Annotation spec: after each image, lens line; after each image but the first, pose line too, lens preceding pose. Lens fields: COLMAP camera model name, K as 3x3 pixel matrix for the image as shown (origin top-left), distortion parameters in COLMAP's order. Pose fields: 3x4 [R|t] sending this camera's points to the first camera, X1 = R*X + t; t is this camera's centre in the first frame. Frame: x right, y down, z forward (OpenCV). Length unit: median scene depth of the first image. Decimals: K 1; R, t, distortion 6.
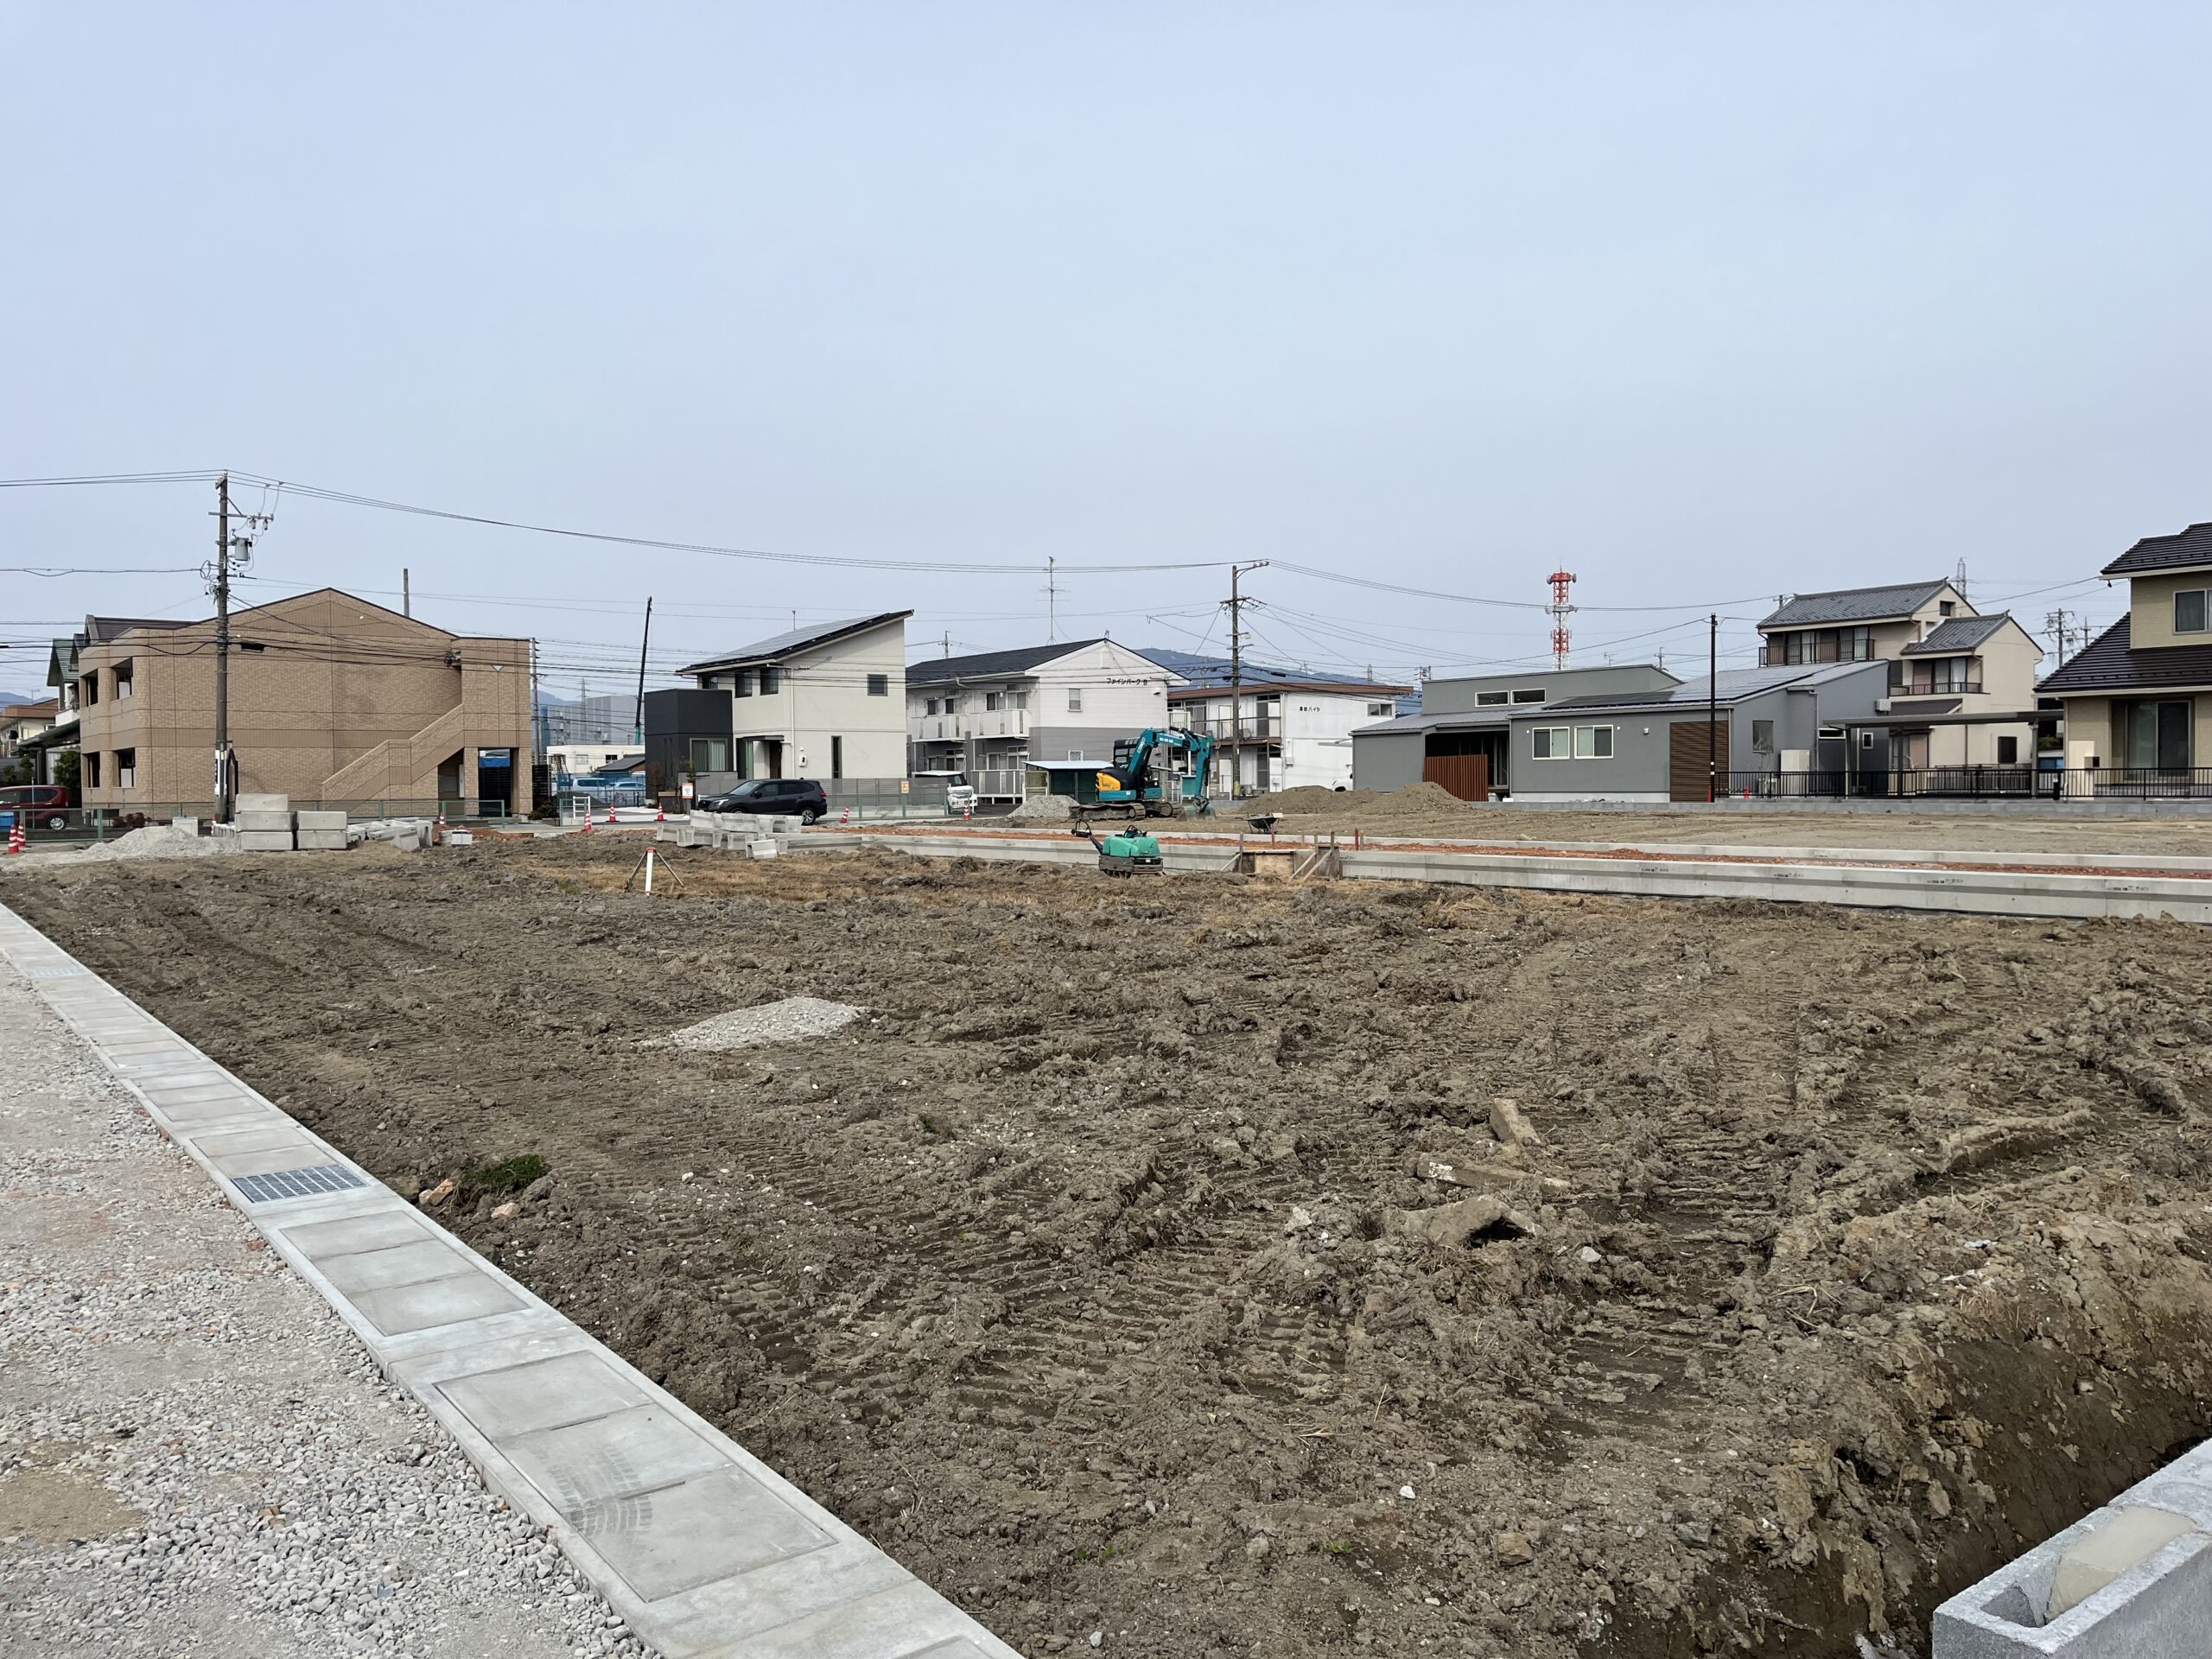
lens RADIAL K [[1667.2, 0, 1096.1], [0, 1667.2, 819.3], [0, 0, 1]] dist [0.080214, -0.104262]
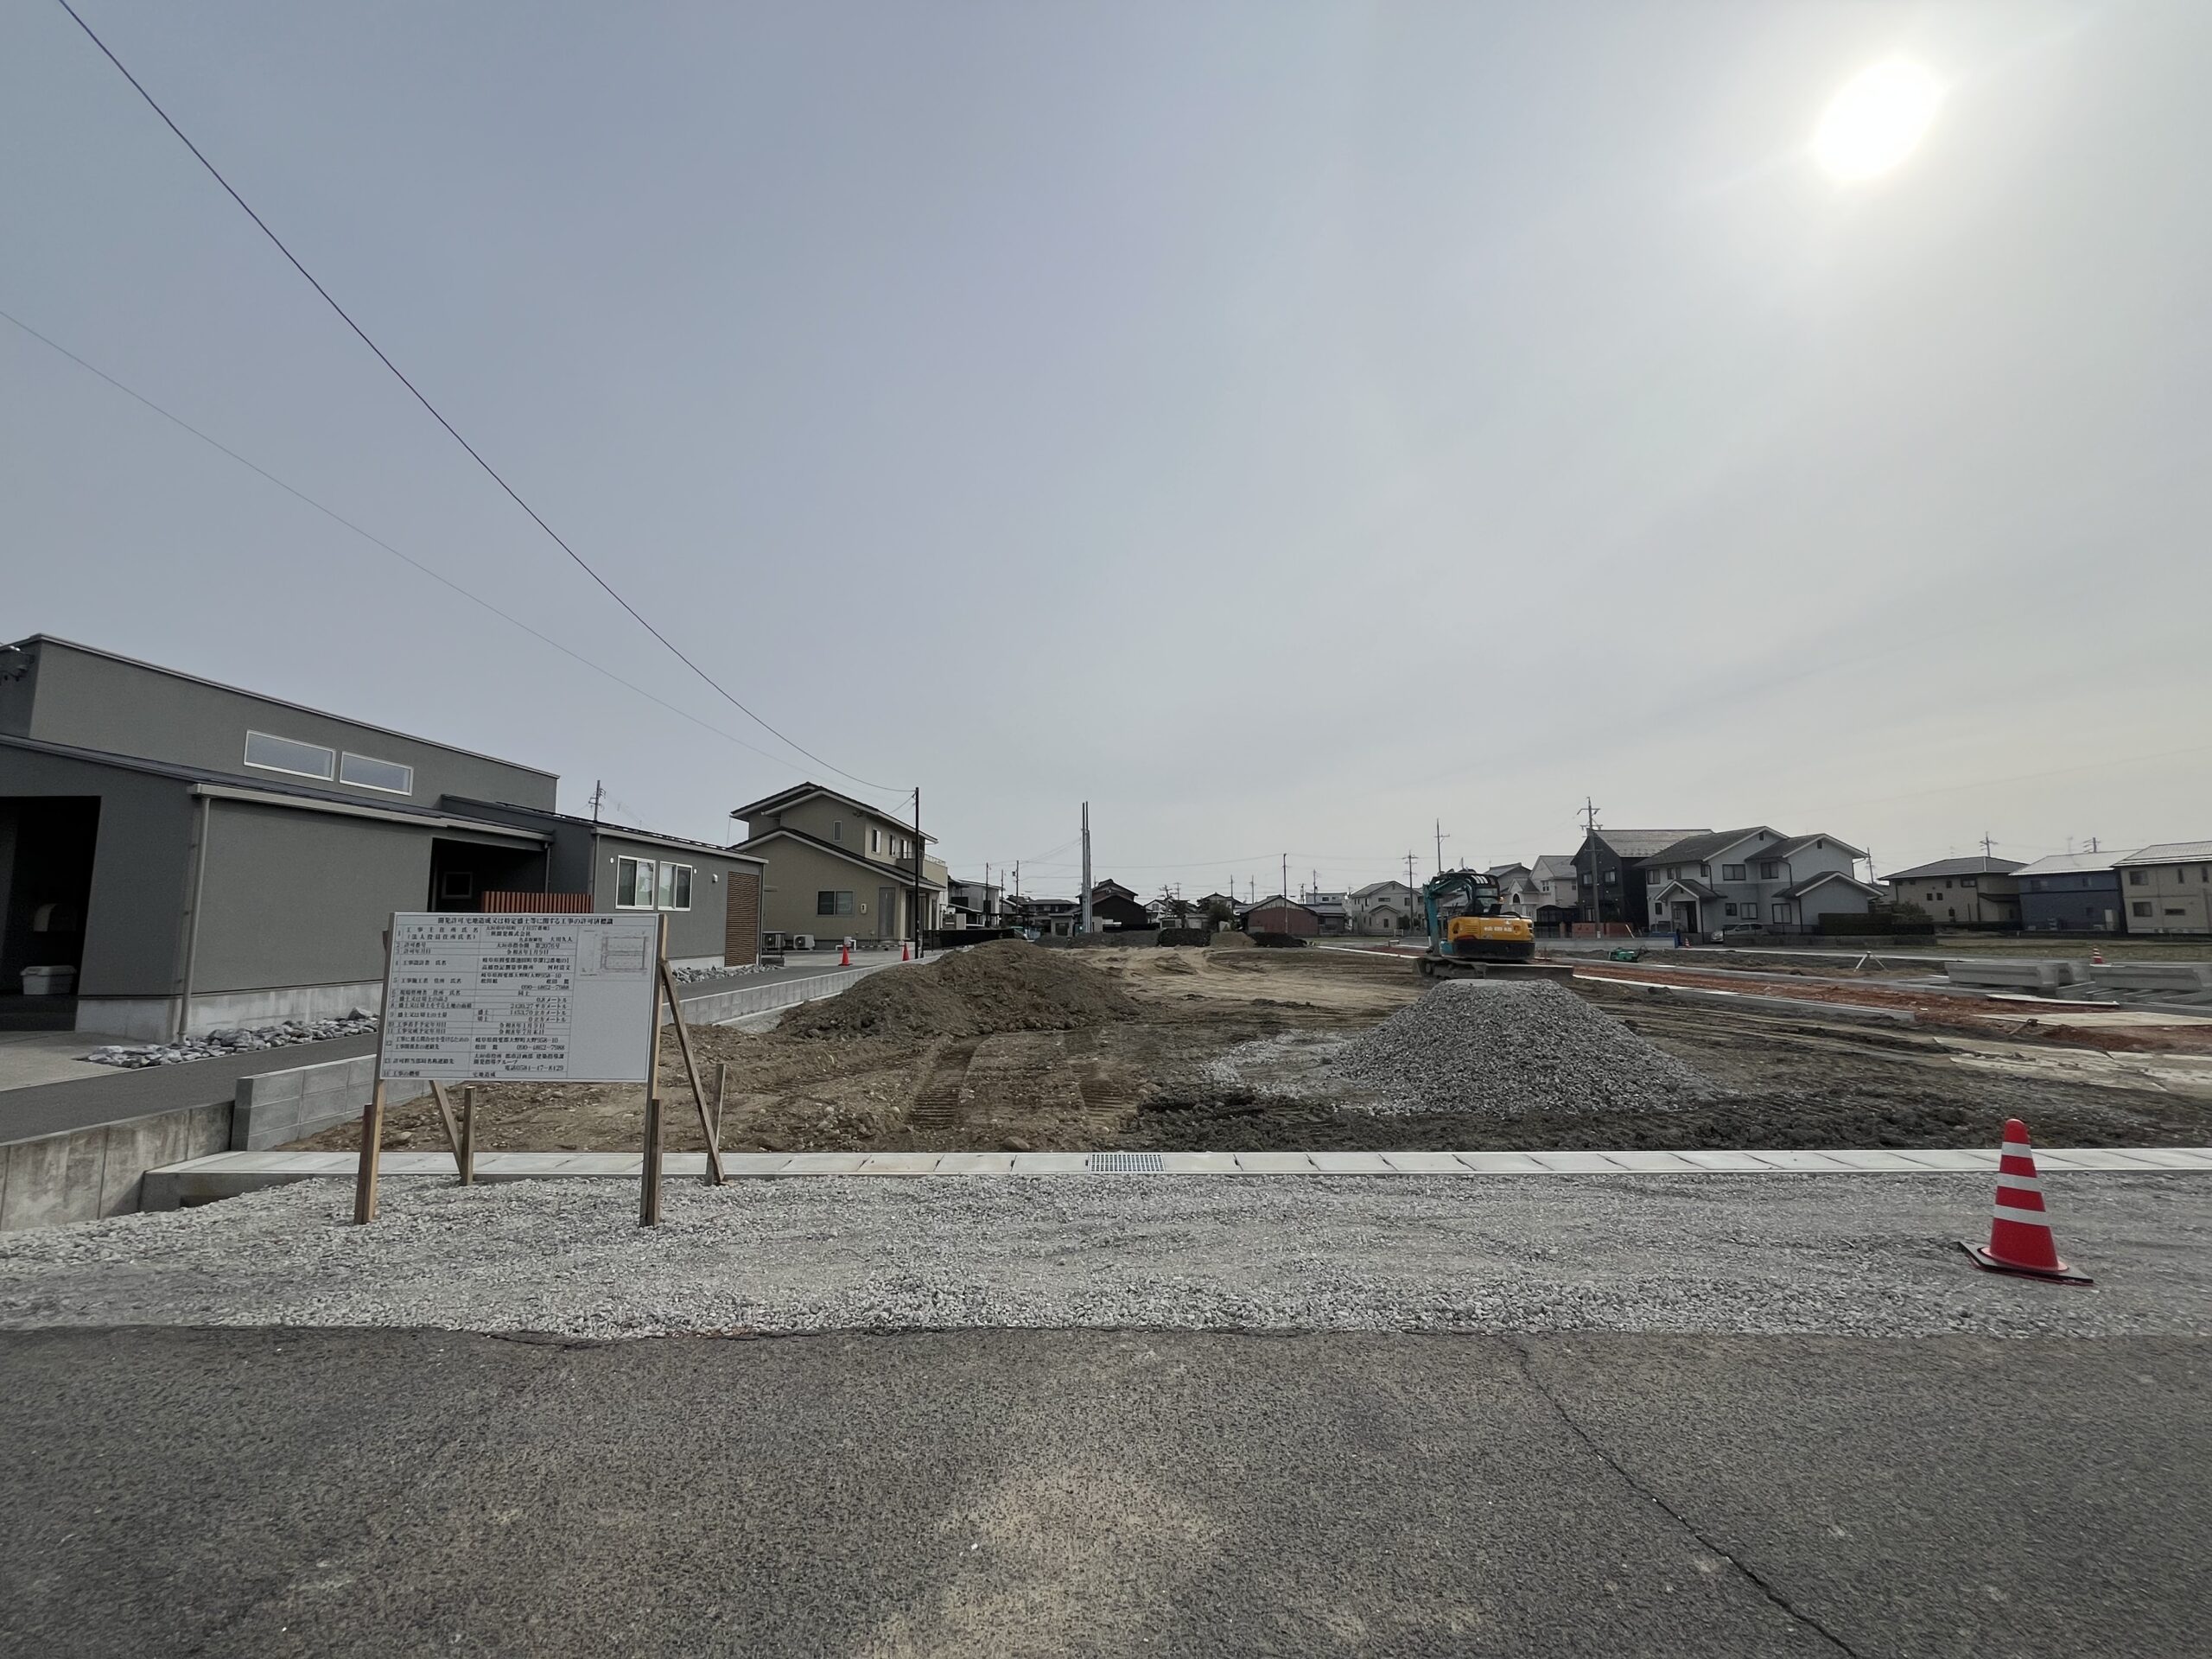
lens RADIAL K [[890.6, 0, 1101.2], [0, 890.6, 843.5], [0, 0, 1]] dist [-0.001121, -0.000018]
pose [[-0.802869, 0.069408, 0.592101, -0.352189], [0.027338, 0.996441, -0.079736, -0.146445], [-0.595528, -0.047831, -0.801909, 5.998230]]
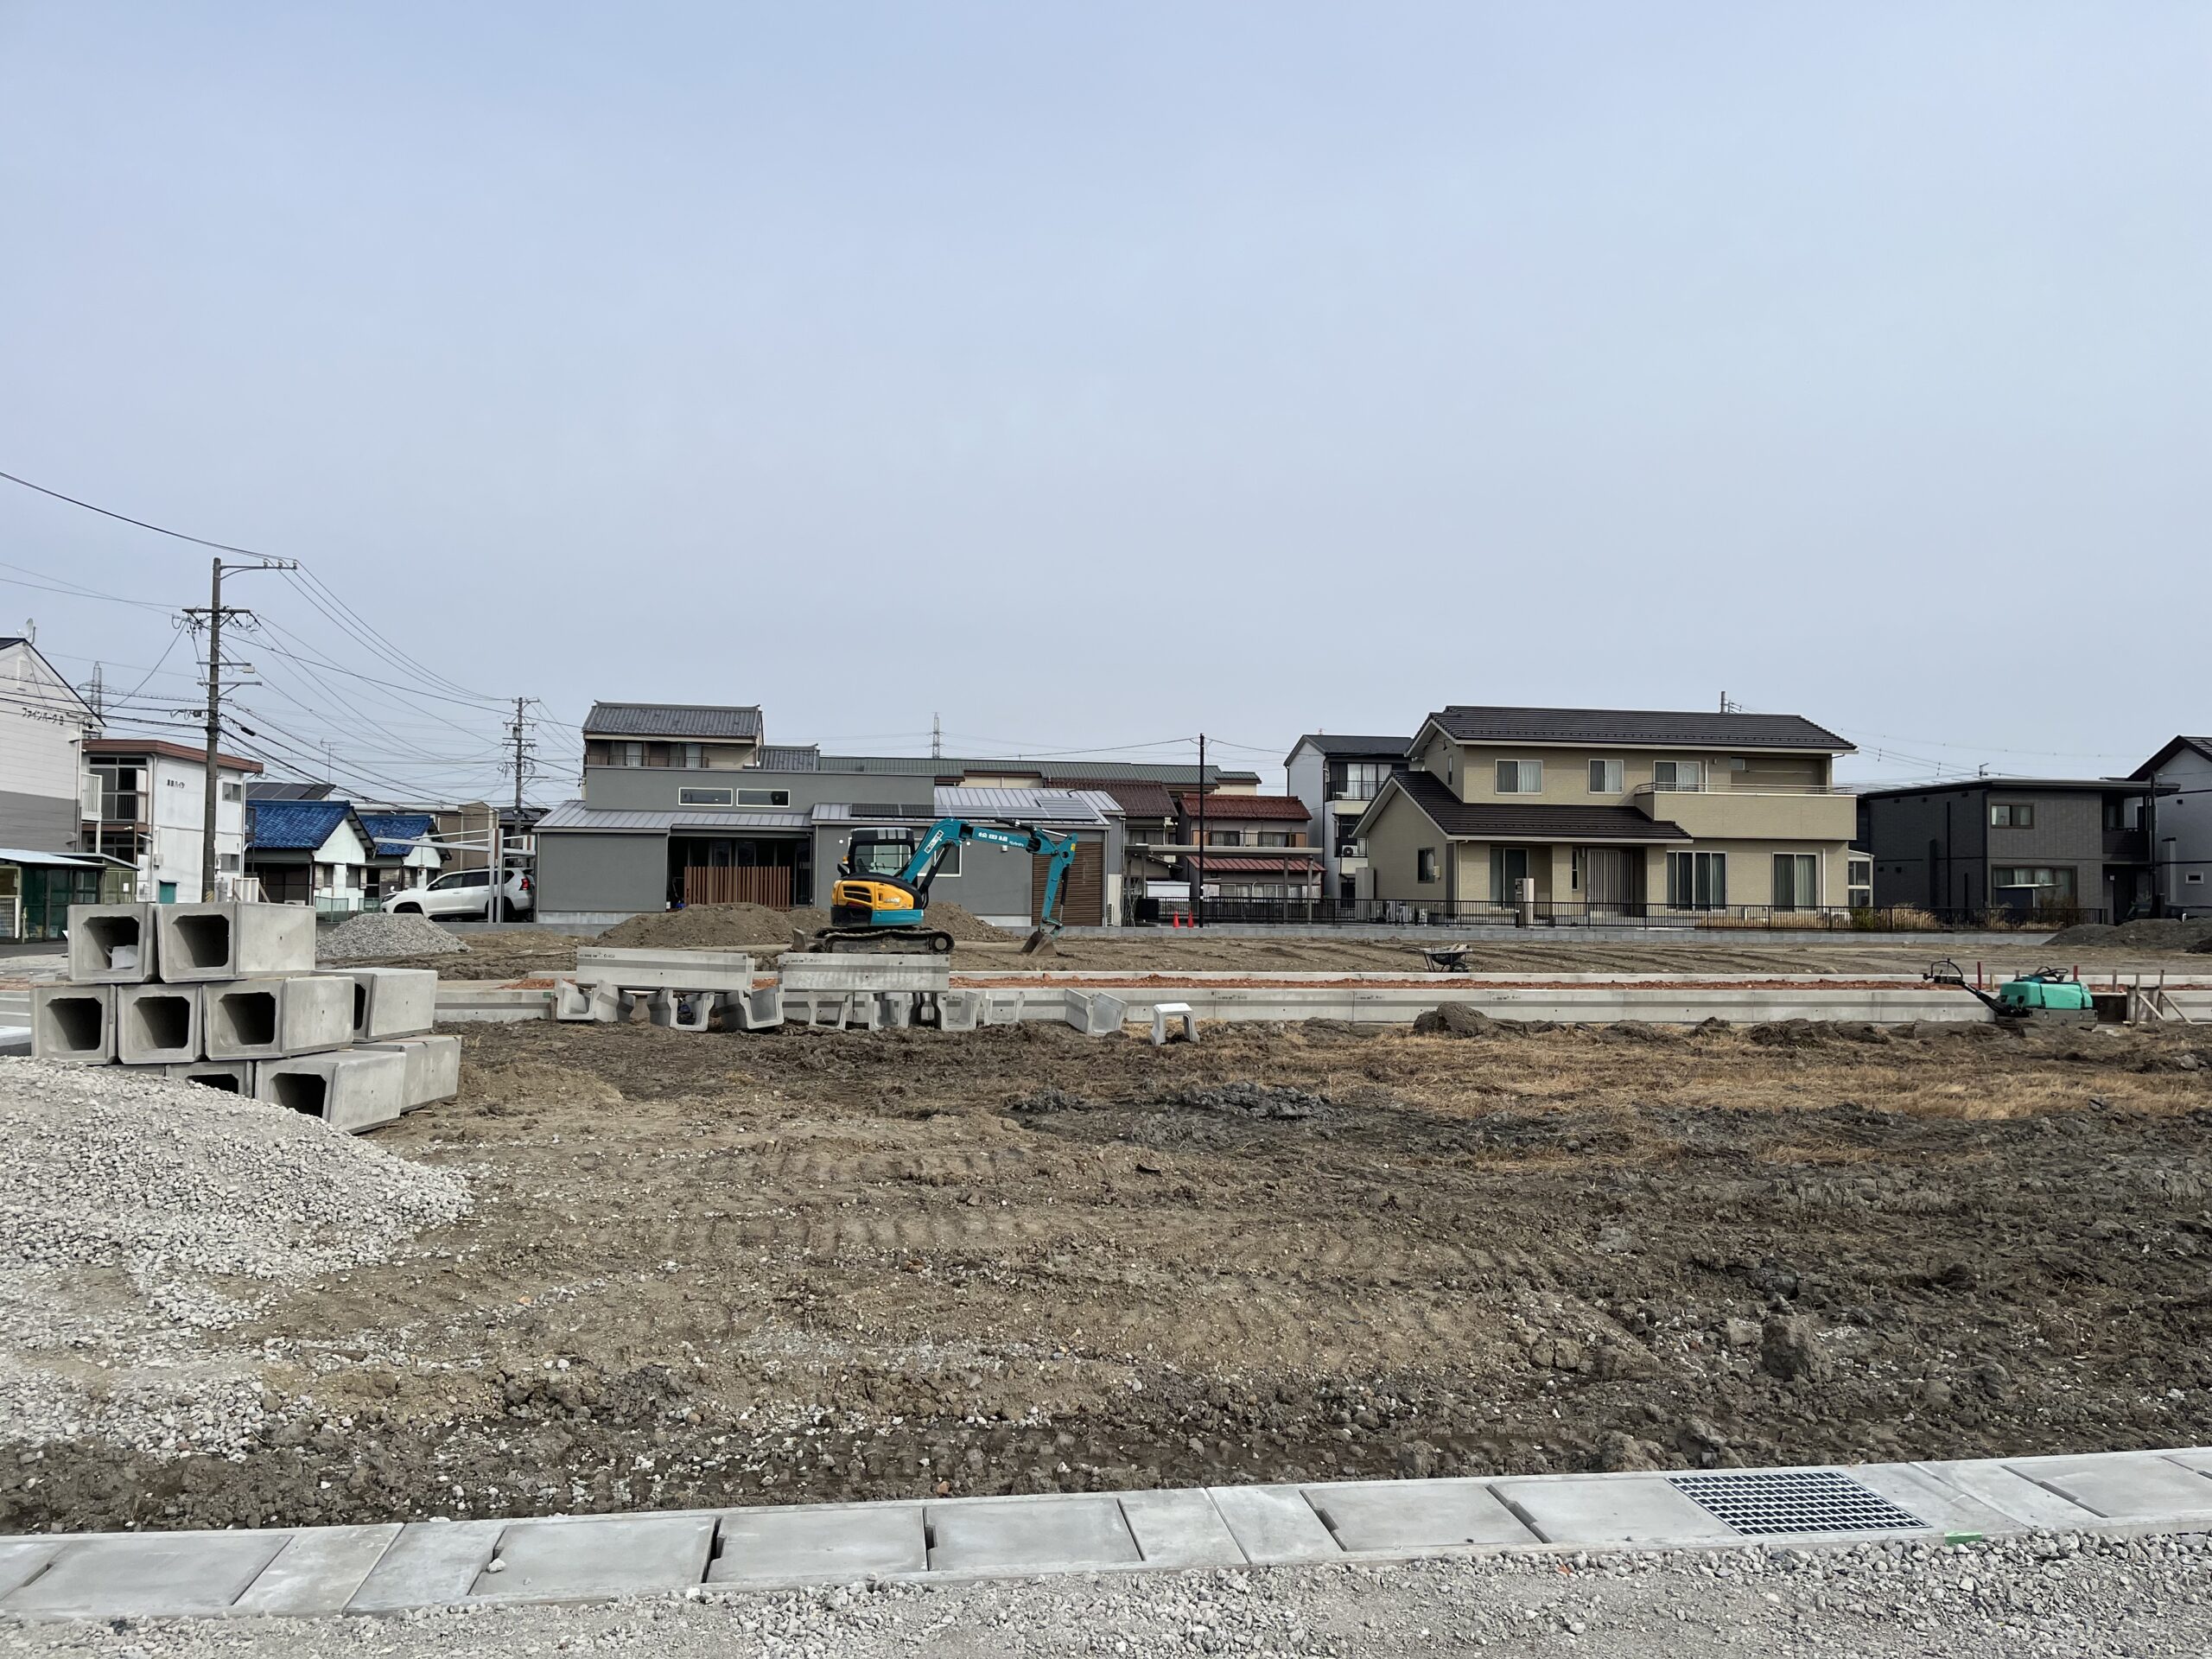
lens RADIAL K [[1667.2, 0, 1104.0], [0, 1667.2, 830.3], [0, 0, 1]] dist [0.080214, -0.104262]
pose [[0.458936, 0.052015, 0.886946, -2.189053], [0.004226, 0.998146, -0.060723, -0.034087], [-0.888459, 0.031616, 0.457865, 2.614580]]
